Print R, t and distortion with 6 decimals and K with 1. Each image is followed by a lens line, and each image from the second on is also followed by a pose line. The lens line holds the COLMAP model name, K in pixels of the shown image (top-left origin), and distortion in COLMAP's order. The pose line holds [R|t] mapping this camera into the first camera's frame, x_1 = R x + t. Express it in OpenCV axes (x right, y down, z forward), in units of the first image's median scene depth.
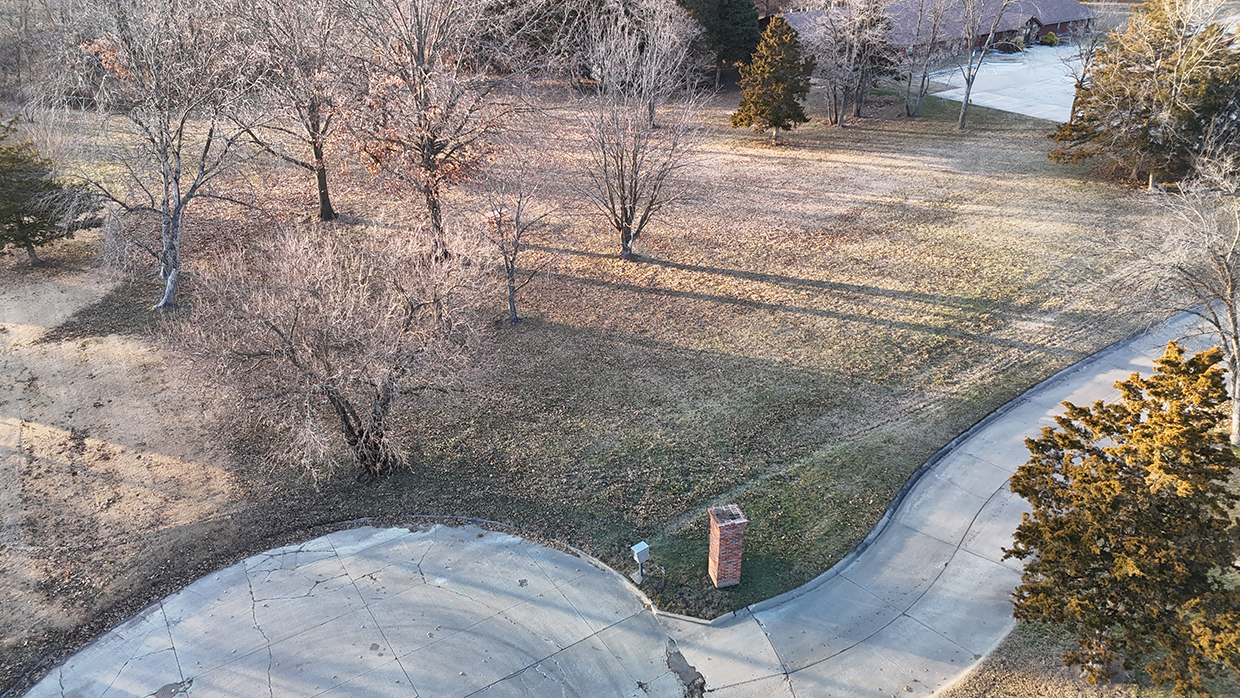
lens RADIAL K [[897.1, 0, 619.2], [0, 897.1, 354.6], [0, 0, 1]] dist [0.097103, -0.097365]
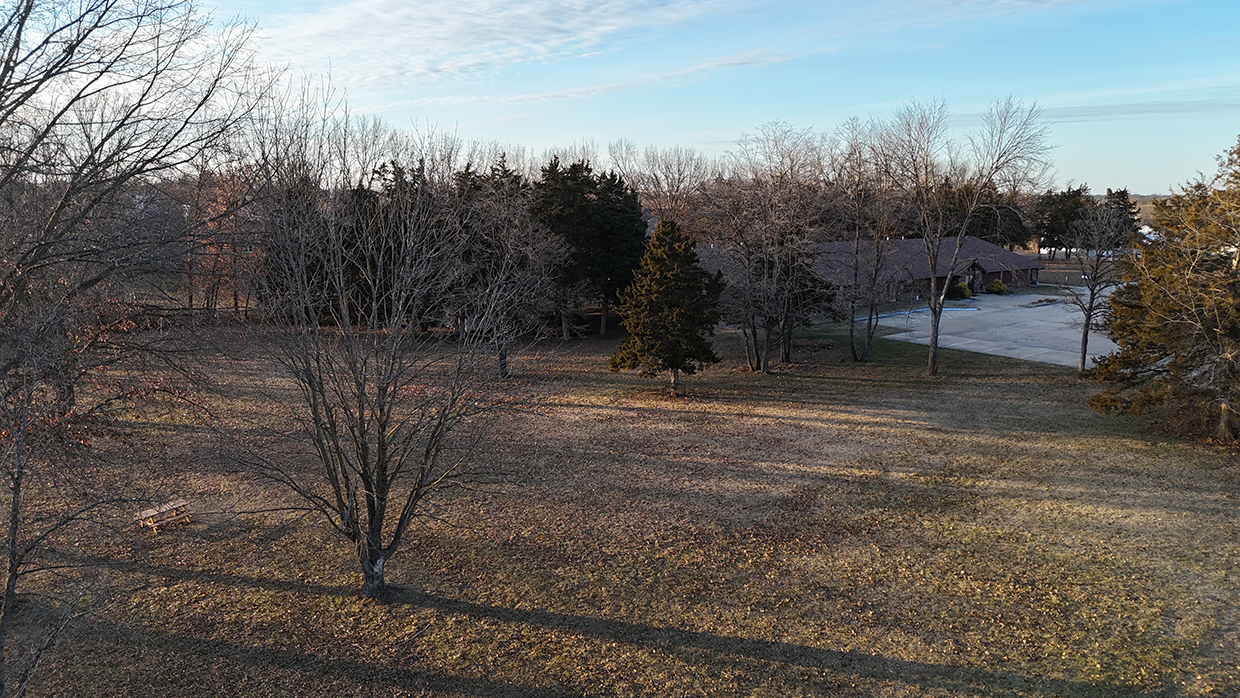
lens RADIAL K [[897.1, 0, 619.2], [0, 897.1, 354.6], [0, 0, 1]] dist [0.097103, -0.097365]
pose [[0.996810, -0.006663, 0.079530, 0.099741], [0.030493, 0.952699, -0.302383, -0.074626], [-0.073754, 0.303844, 0.949863, 0.452246]]
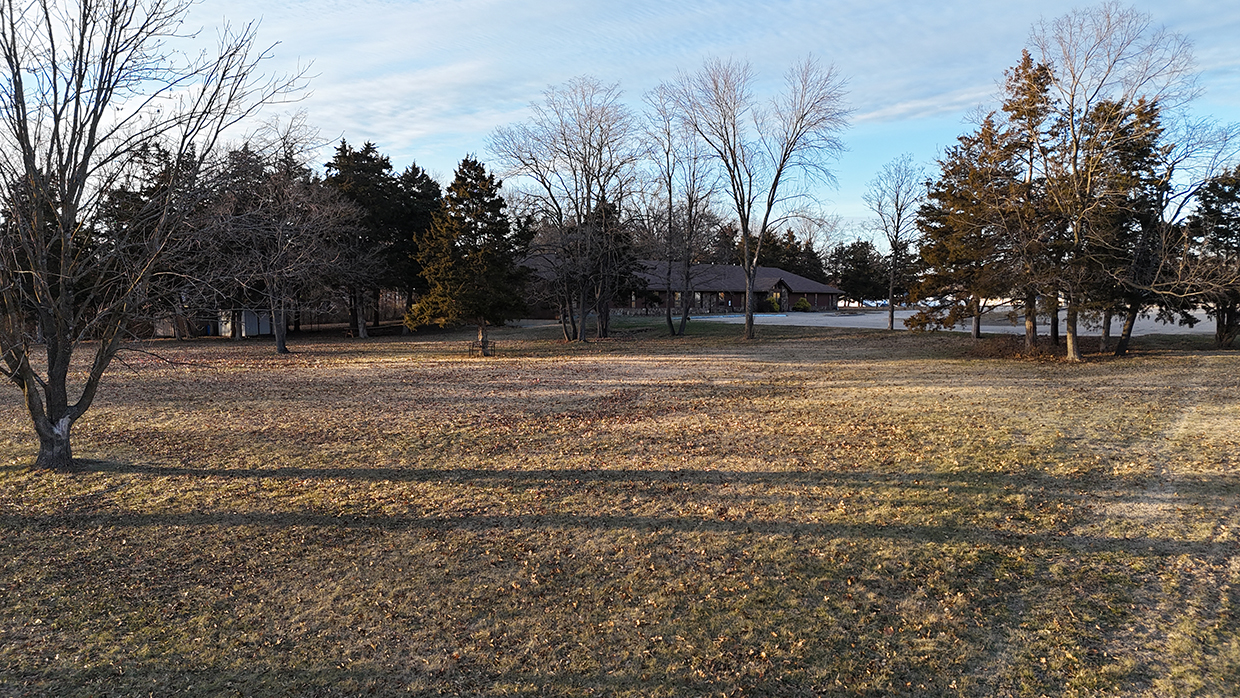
lens RADIAL K [[897.1, 0, 619.2], [0, 897.1, 354.6], [0, 0, 1]] dist [0.097103, -0.097365]
pose [[0.961461, -0.011567, 0.274699, 0.121705], [0.122203, 0.912980, -0.389273, 0.022940], [-0.246291, 0.407840, 0.879208, 0.569737]]
